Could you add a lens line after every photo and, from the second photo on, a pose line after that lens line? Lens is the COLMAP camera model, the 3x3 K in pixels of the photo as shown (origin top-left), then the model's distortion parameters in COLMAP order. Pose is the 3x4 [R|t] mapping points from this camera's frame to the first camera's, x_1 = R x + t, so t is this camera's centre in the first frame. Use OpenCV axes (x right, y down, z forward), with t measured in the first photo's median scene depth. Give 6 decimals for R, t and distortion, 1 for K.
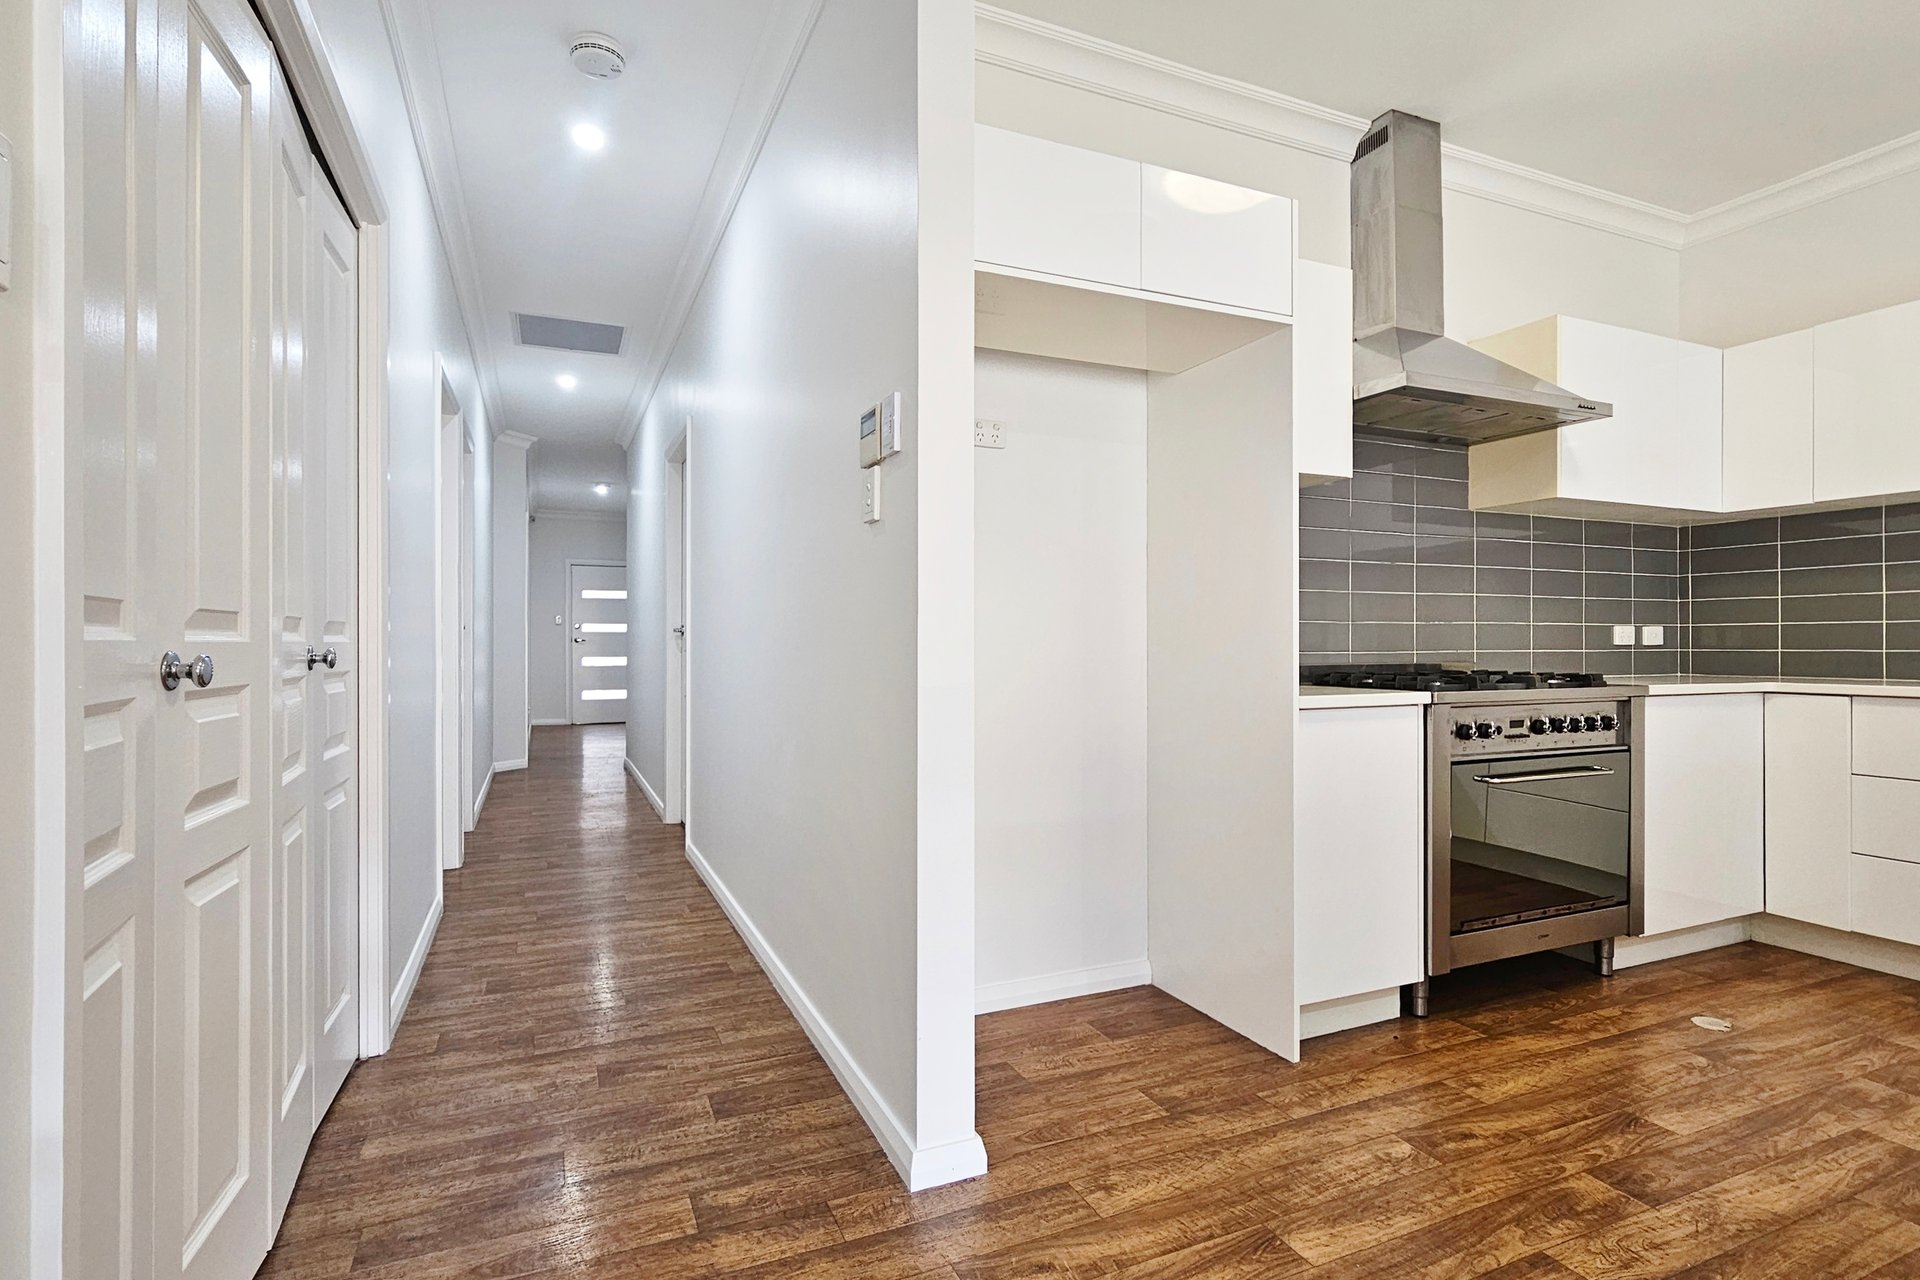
lens RADIAL K [[947.5, 0, 960.0], [0, 947.5, 640.0], [0, 0, 1]] dist [-0.000946, 0.000472]
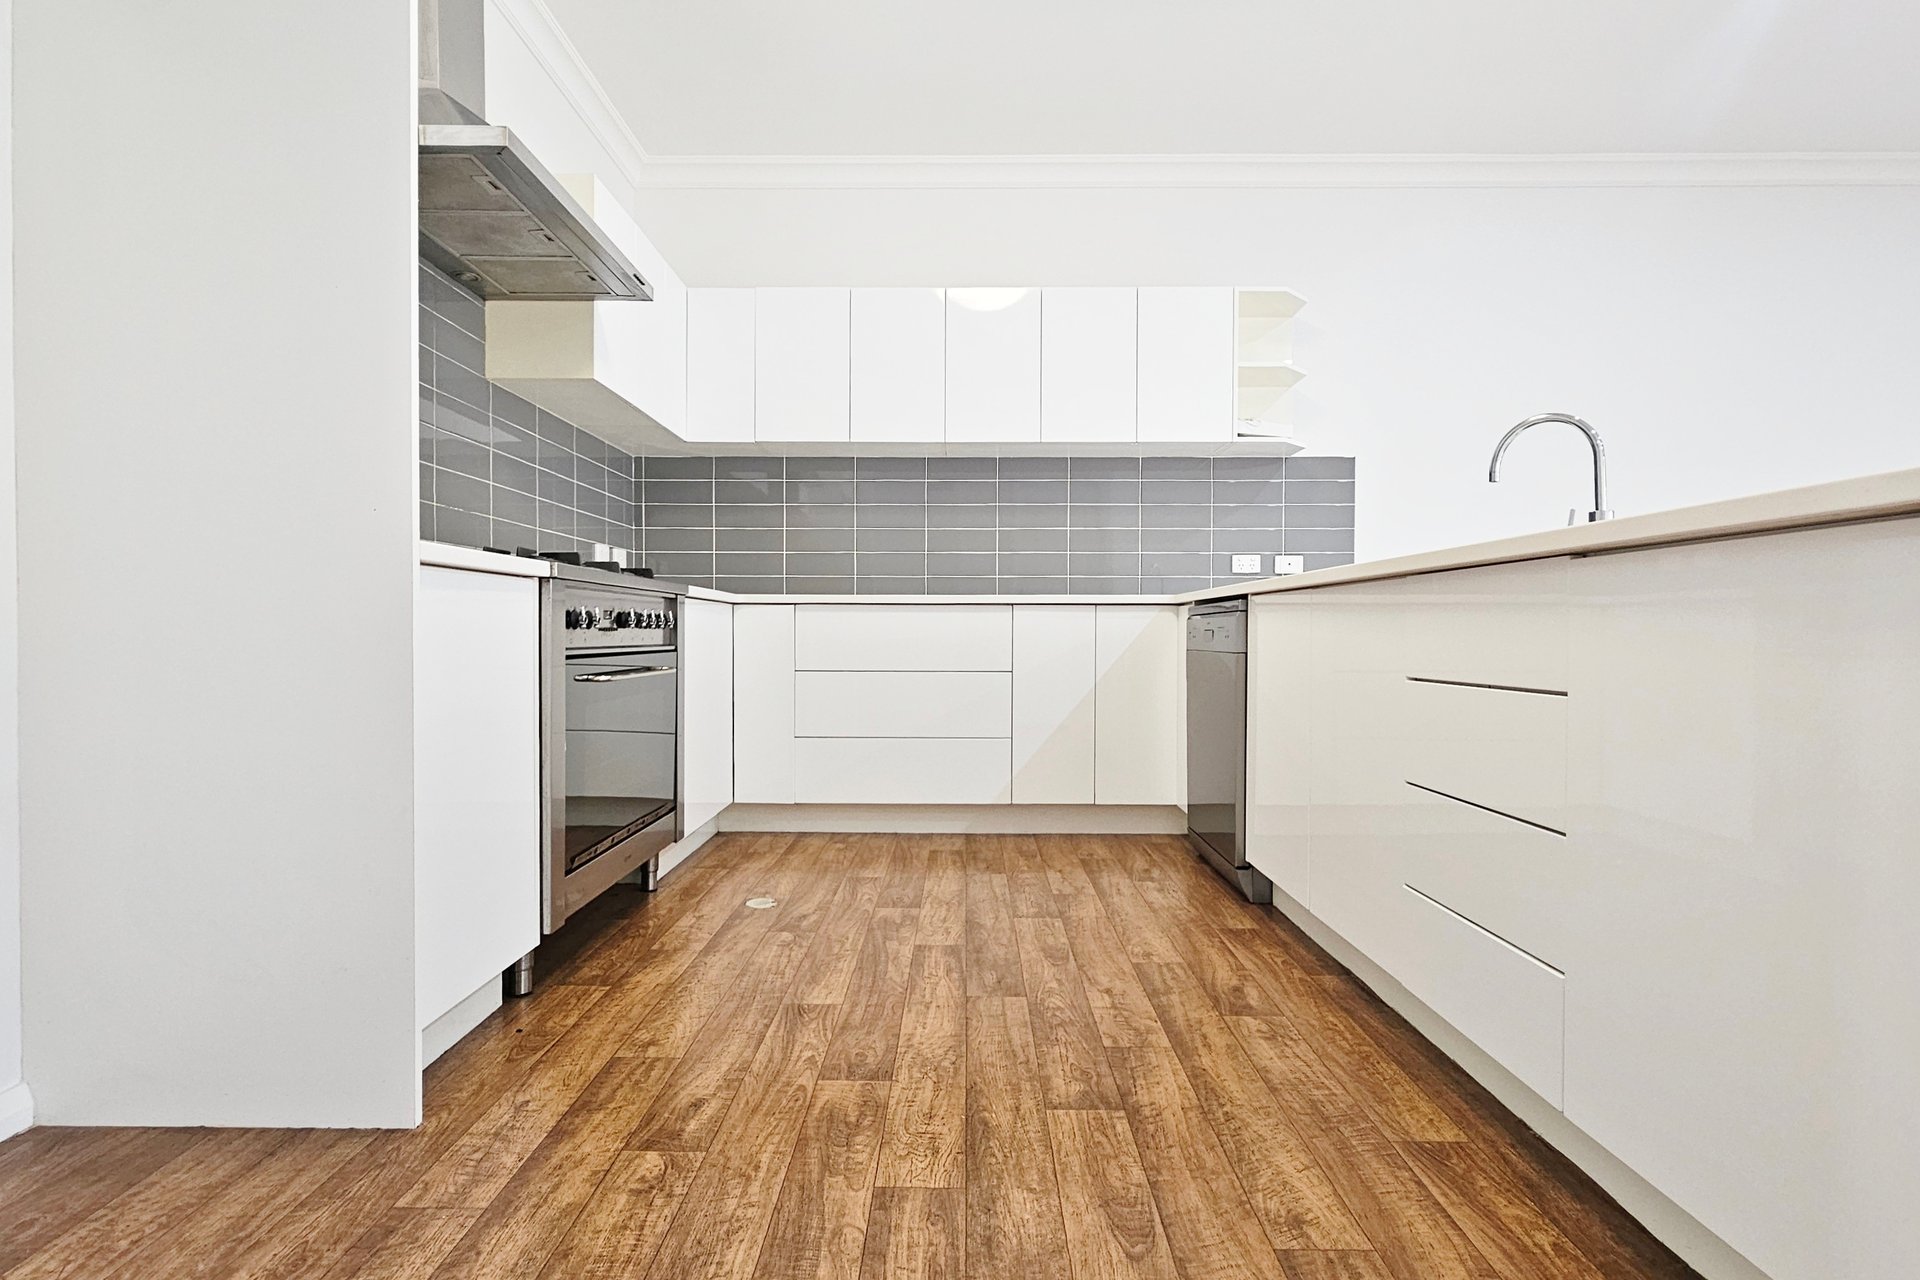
lens RADIAL K [[947.5, 0, 960.0], [0, 947.5, 640.0], [0, 0, 1]] dist [-0.000946, 0.000472]
pose [[0.415617, -0.007967, 0.909505, -0.059527], [-0.003949, 0.999936, 0.010564, 0.115196], [-0.909531, -0.007983, 0.415559, 0.408037]]
